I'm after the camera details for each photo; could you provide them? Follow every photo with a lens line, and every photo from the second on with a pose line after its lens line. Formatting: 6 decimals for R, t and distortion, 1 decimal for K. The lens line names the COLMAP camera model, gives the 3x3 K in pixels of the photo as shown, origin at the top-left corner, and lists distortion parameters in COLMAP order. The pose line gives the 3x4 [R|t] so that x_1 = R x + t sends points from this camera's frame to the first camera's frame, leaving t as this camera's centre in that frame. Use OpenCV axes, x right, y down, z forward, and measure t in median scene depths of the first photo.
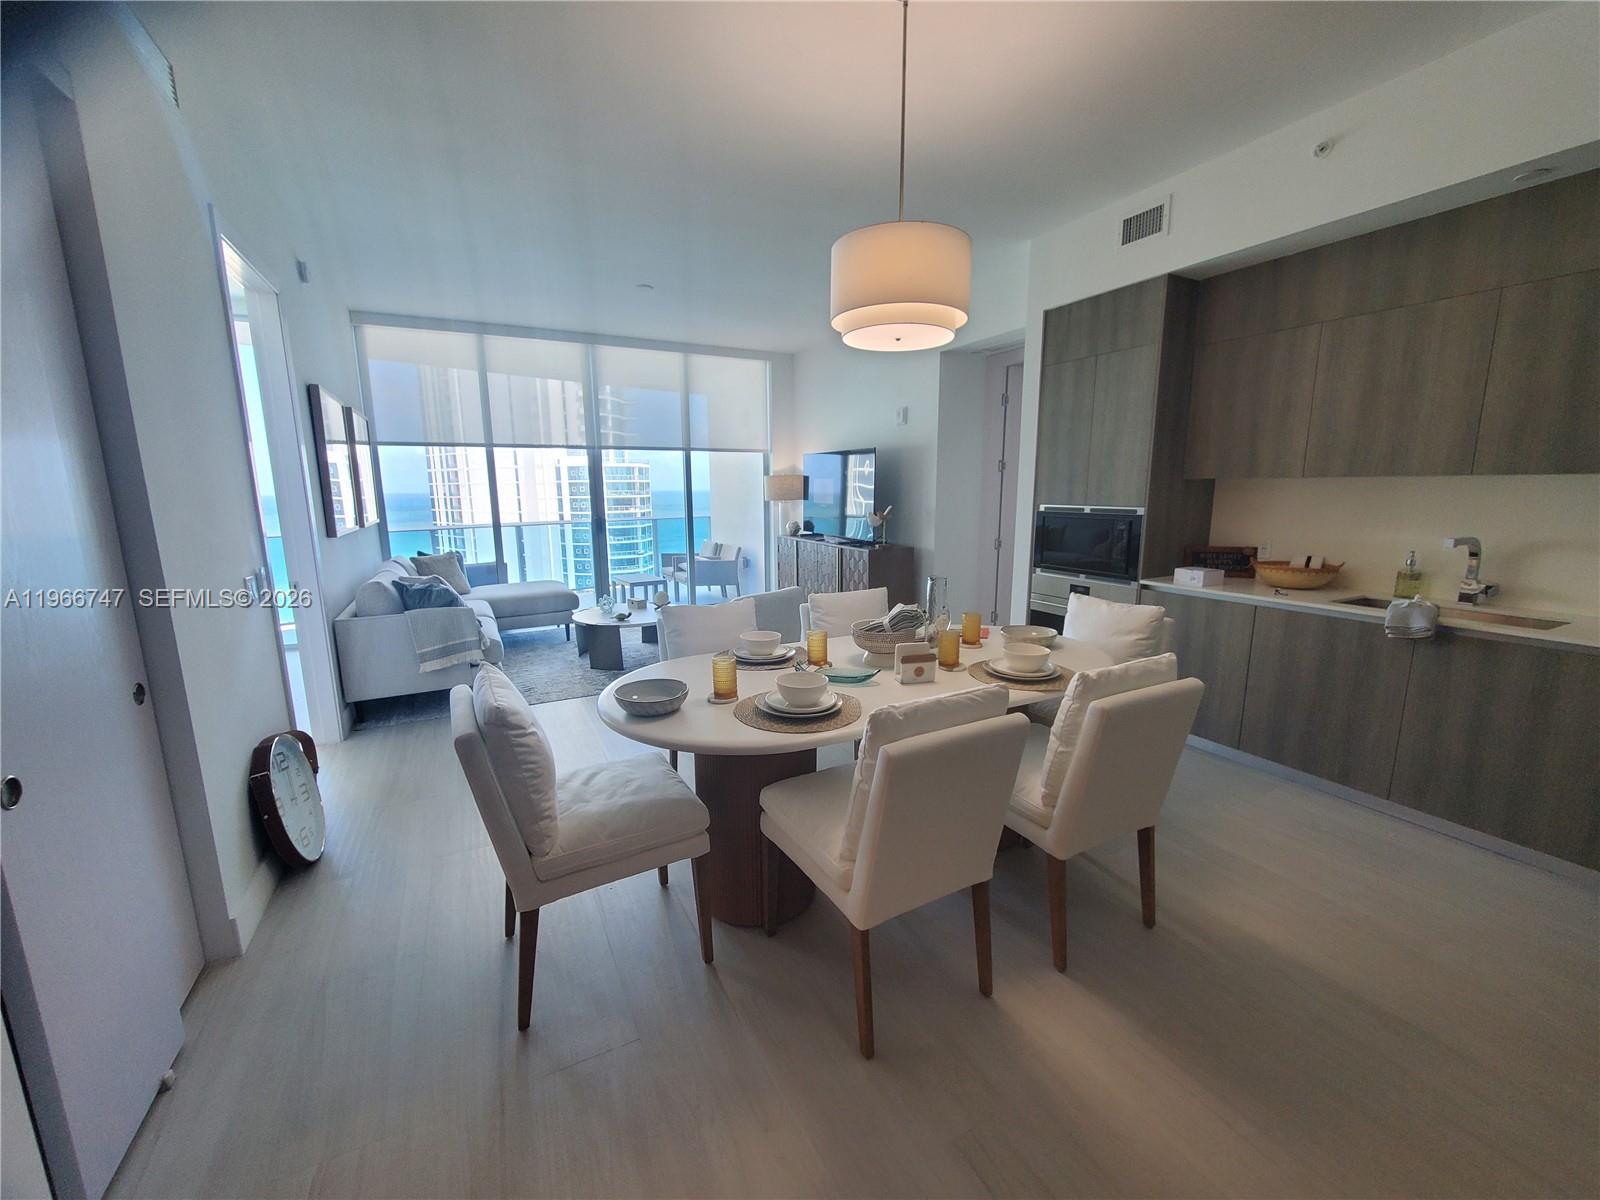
lens RADIAL K [[642.6, 0, 793.6], [0, 642.6, 595.4], [0, 0, 1]] dist [0.000092, -0.001565]
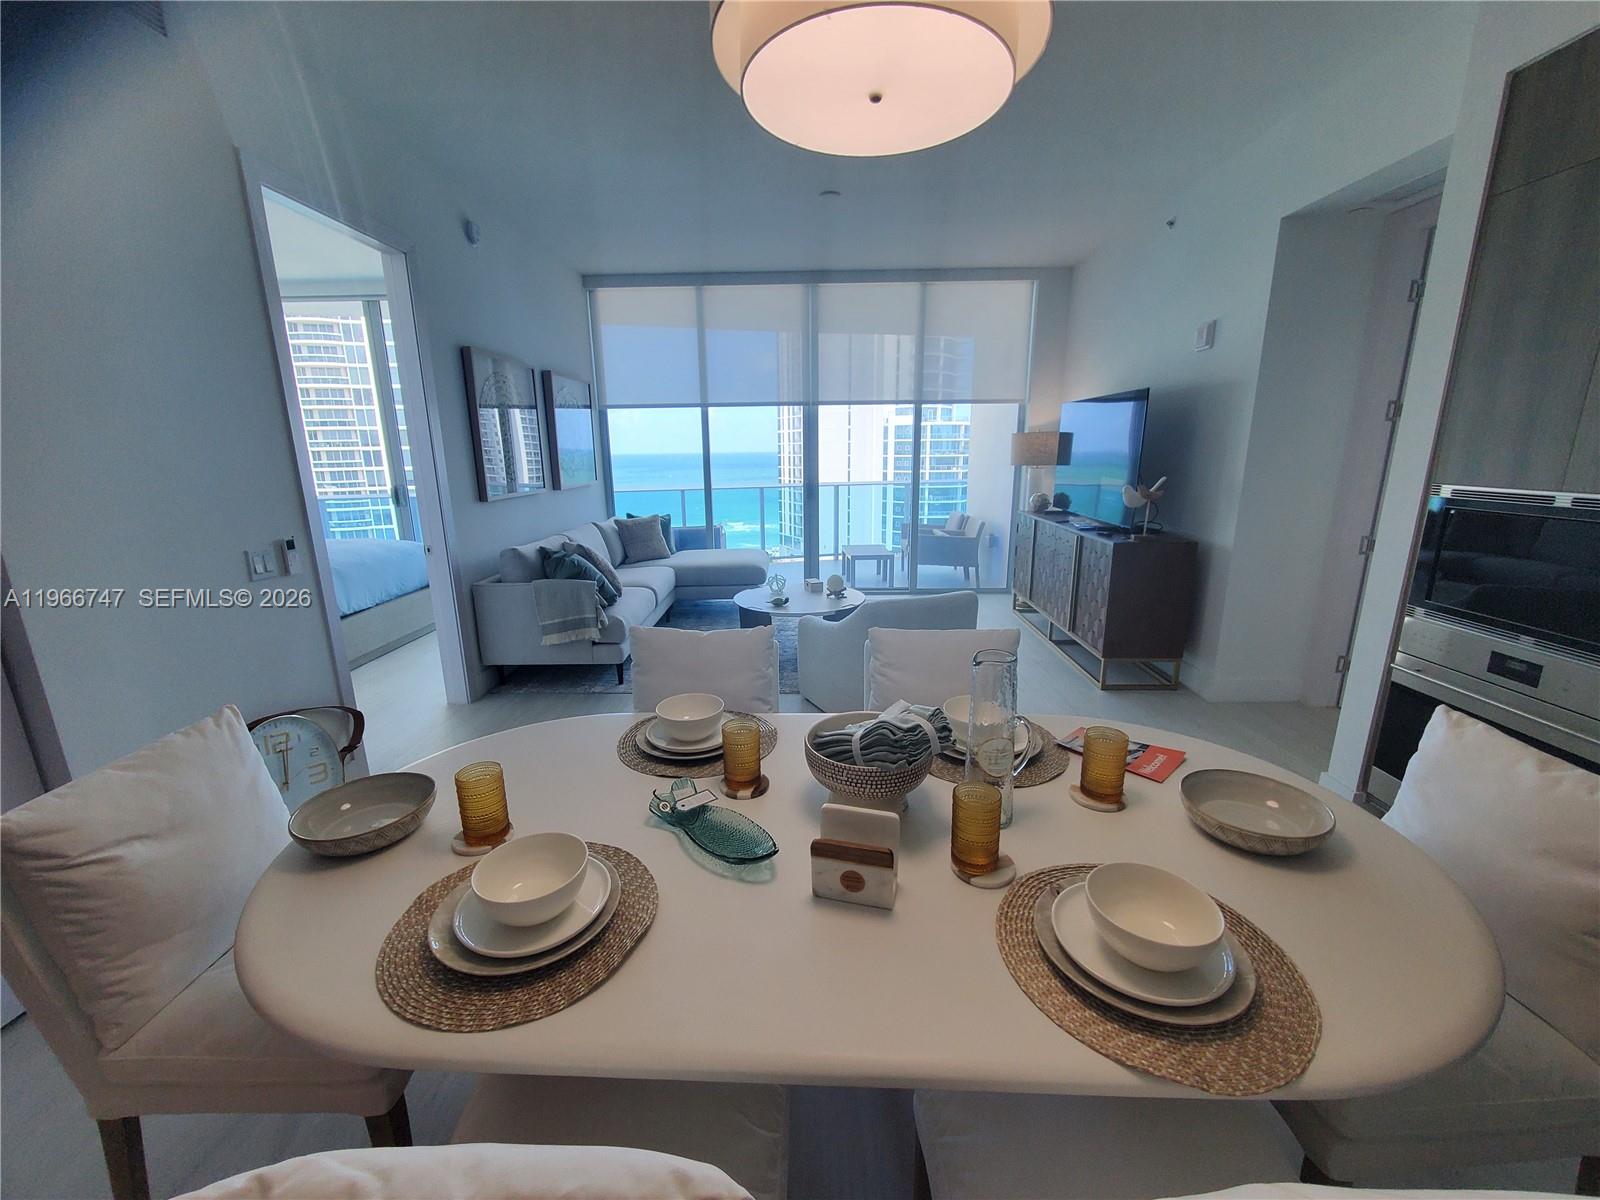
lens RADIAL K [[642.6, 0, 795.1], [0, 642.6, 598.4], [0, 0, 1]] dist [0.000092, -0.001565]
pose [[0.880301, 0.106230, -0.462369, 0.120613], [-0.075424, 0.993550, 0.084671, -0.038304], [0.468381, -0.039662, 0.882636, 0.209721]]
